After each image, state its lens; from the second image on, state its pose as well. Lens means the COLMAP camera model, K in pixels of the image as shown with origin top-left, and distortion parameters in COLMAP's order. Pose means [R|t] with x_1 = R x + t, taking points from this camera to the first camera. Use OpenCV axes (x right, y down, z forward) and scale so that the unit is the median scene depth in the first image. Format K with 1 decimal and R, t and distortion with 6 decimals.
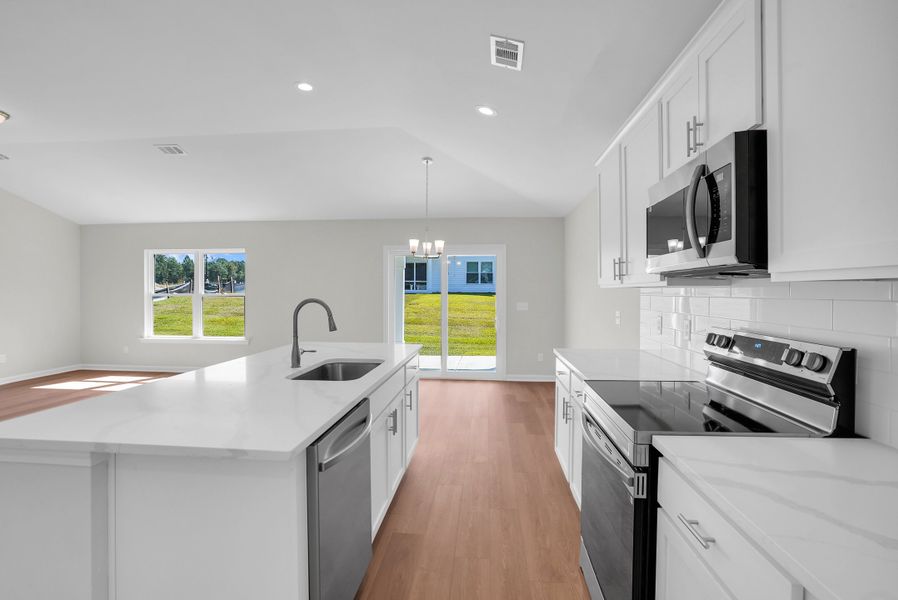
lens RADIAL K [[428.6, 0, 449.0], [0, 428.6, 300.0], [0, 0, 1]] dist [-0.036685, 0.000376]
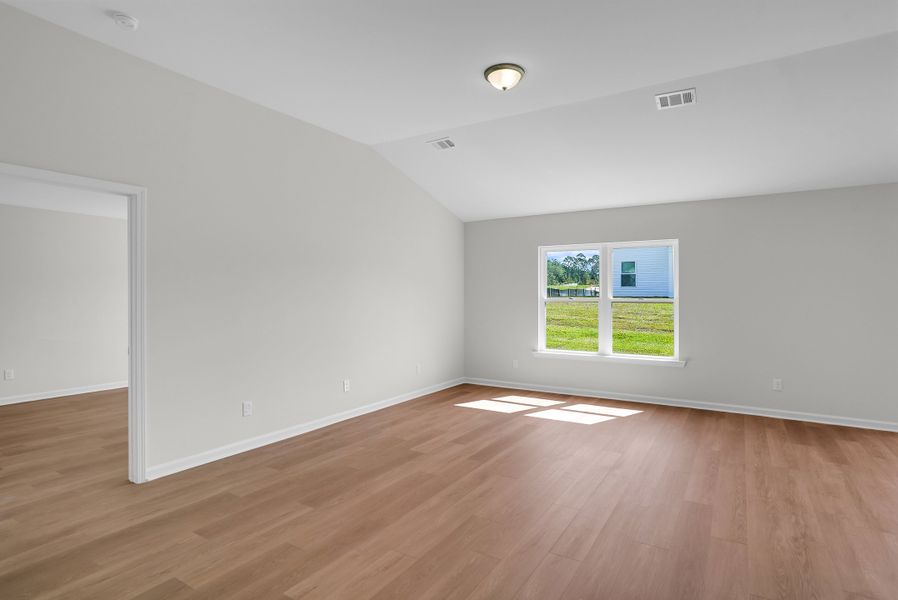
lens RADIAL K [[483.9, 0, 444.3], [0, 483.9, 309.6], [0, 0, 1]] dist [0.013645, 0.001502]
pose [[0.902206, 0.012722, -0.431117, -0.620627], [-0.008744, 0.999899, 0.011209, -0.002873], [0.431216, -0.006344, 0.902226, 0.066859]]
